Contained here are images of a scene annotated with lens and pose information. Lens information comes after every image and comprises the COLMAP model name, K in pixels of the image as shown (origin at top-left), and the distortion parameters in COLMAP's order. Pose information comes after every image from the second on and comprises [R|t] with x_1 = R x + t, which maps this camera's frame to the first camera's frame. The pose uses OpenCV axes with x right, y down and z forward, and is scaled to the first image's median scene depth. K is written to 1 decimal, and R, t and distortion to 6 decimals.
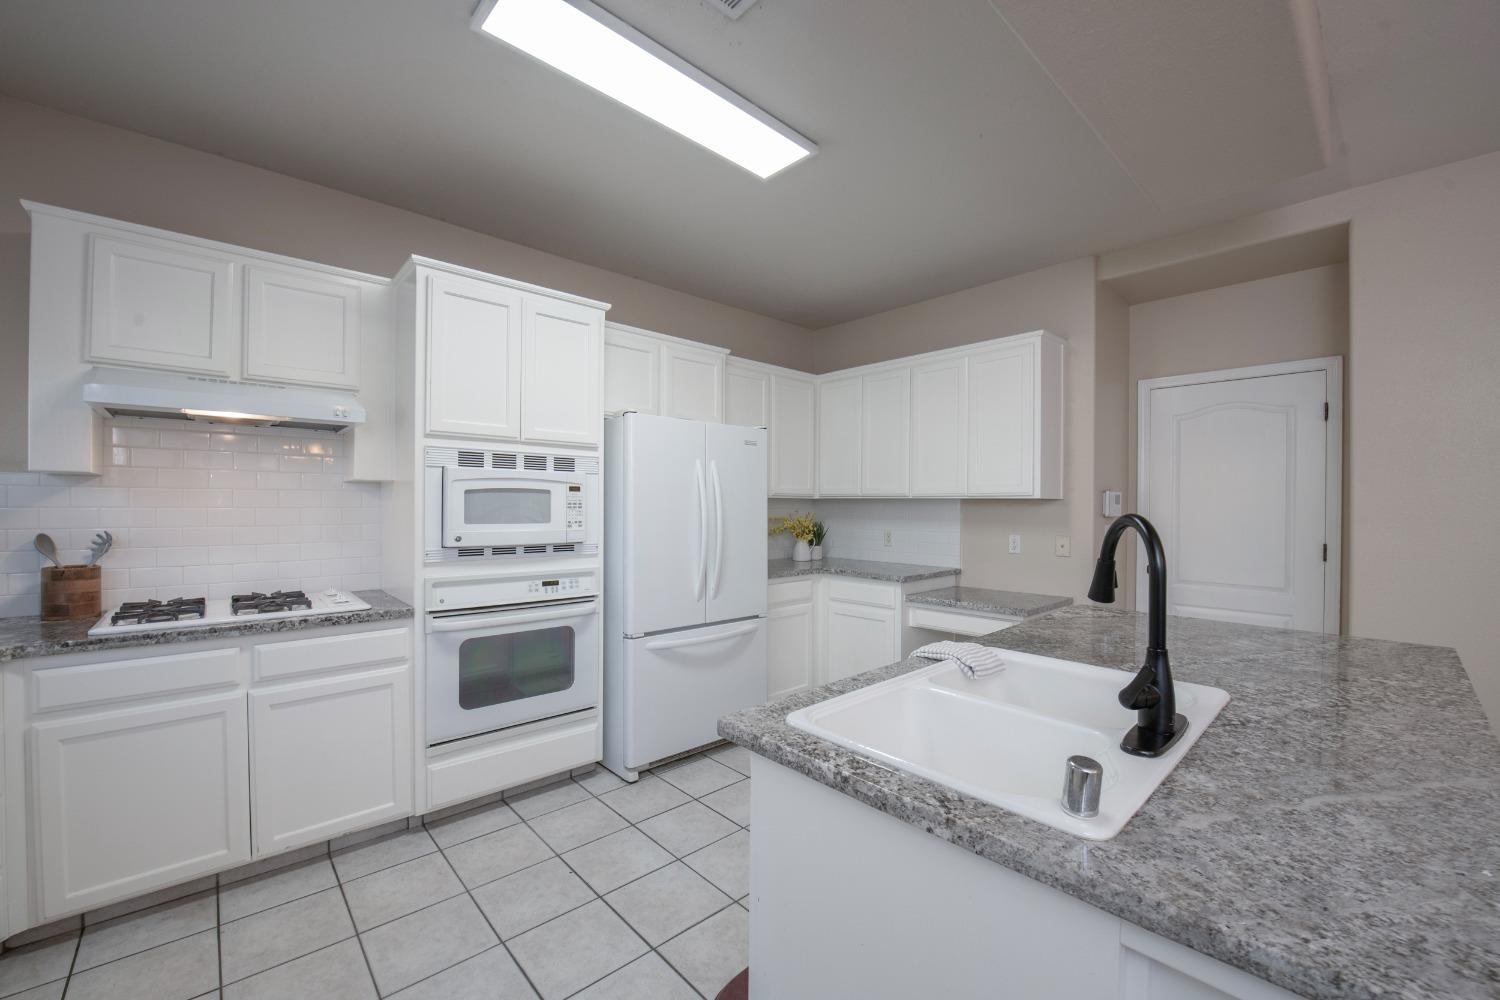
lens RADIAL K [[604.8, 0, 748.8], [0, 604.8, 504.6], [0, 0, 1]] dist [-0.003111, -0.005920]
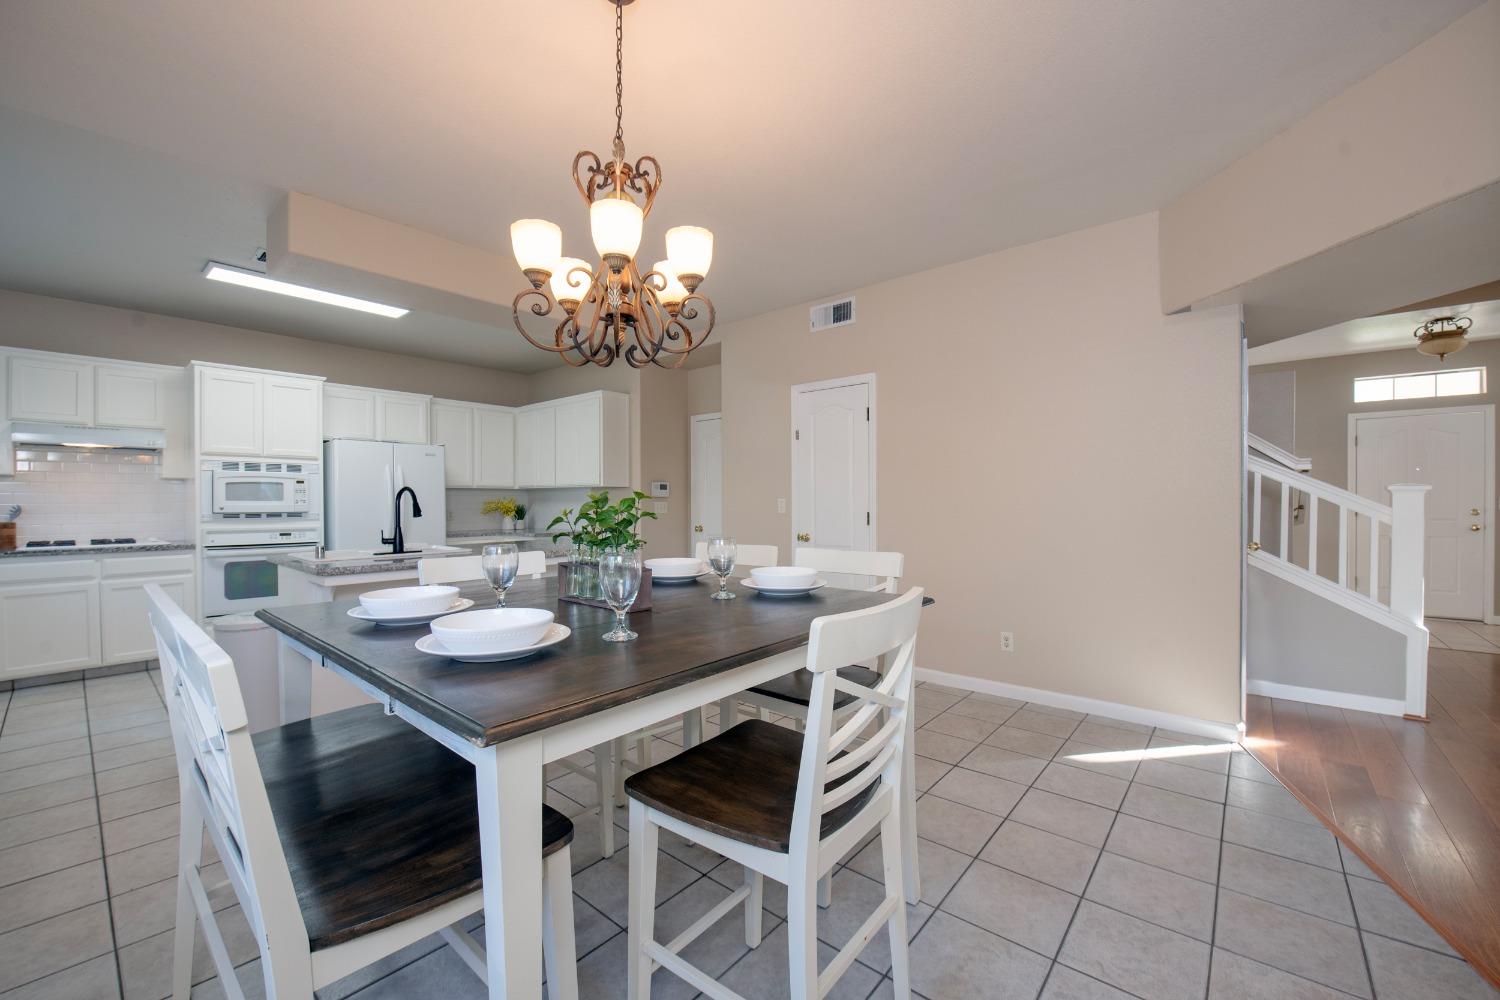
lens RADIAL K [[604.8, 0, 748.8], [0, 604.8, 504.6], [0, 0, 1]] dist [-0.003111, -0.005920]
pose [[0.991924, -0.010555, 0.126396, 0.900190], [0.010078, 0.999939, 0.004414, 0.051997], [-0.126435, -0.003105, 0.991970, -1.056421]]
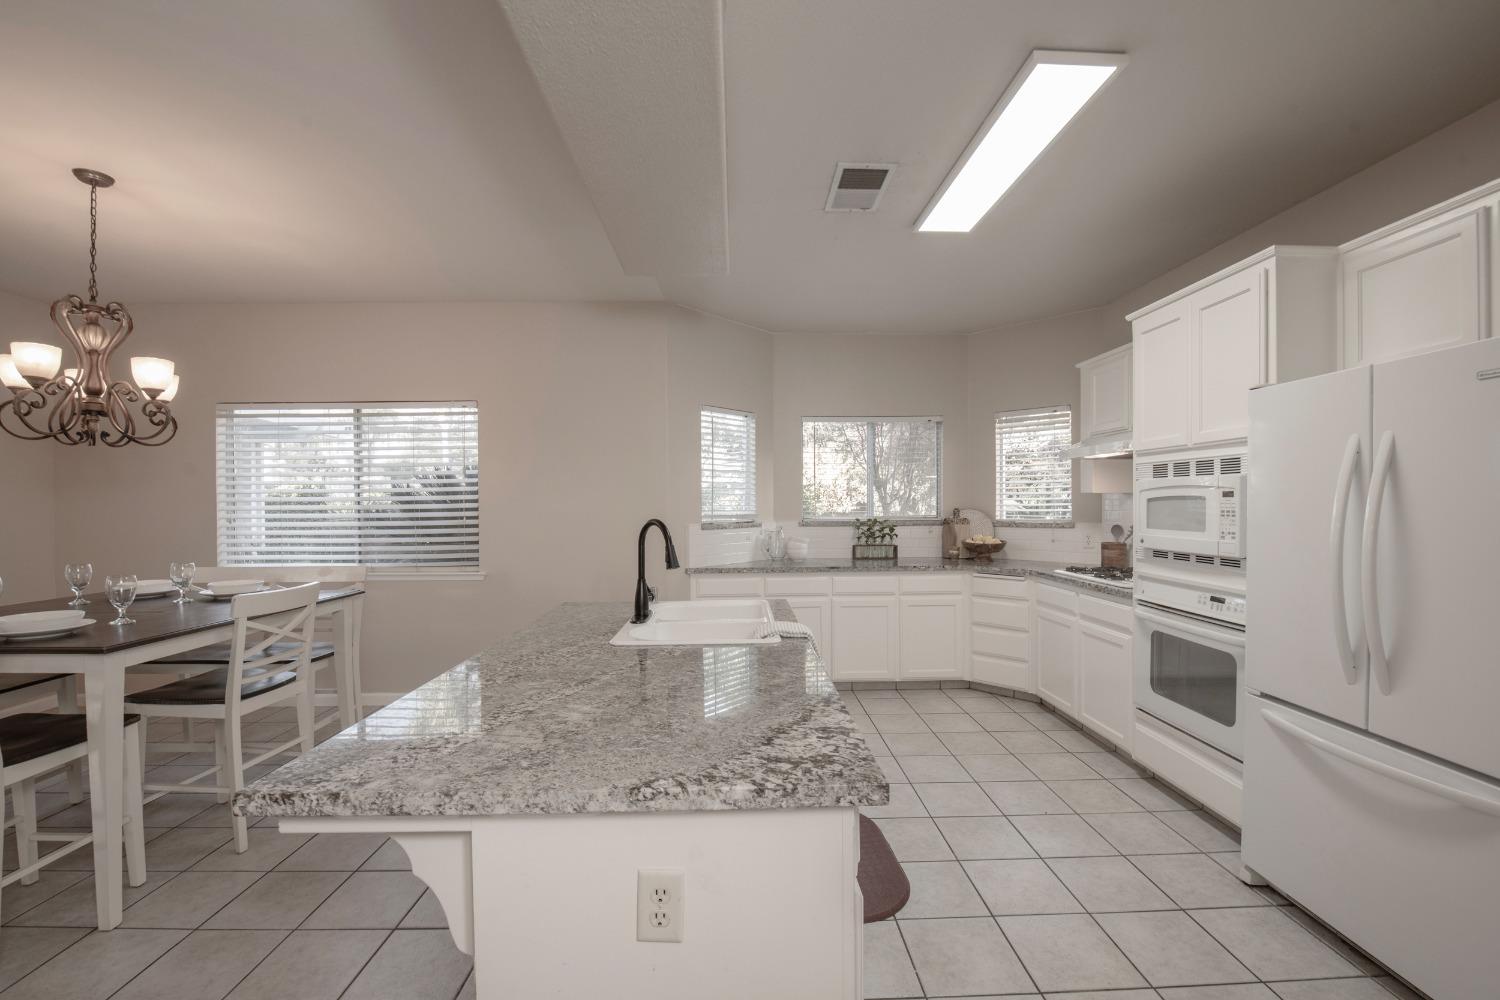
lens RADIAL K [[604.8, 0, 748.8], [0, 604.8, 504.6], [0, 0, 1]] dist [-0.003111, -0.005920]
pose [[-0.650974, 0.000126, -0.759100, 0.882284], [0.002069, 0.999997, -0.001609, -0.012608], [0.759097, -0.002618, -0.650972, 1.153939]]
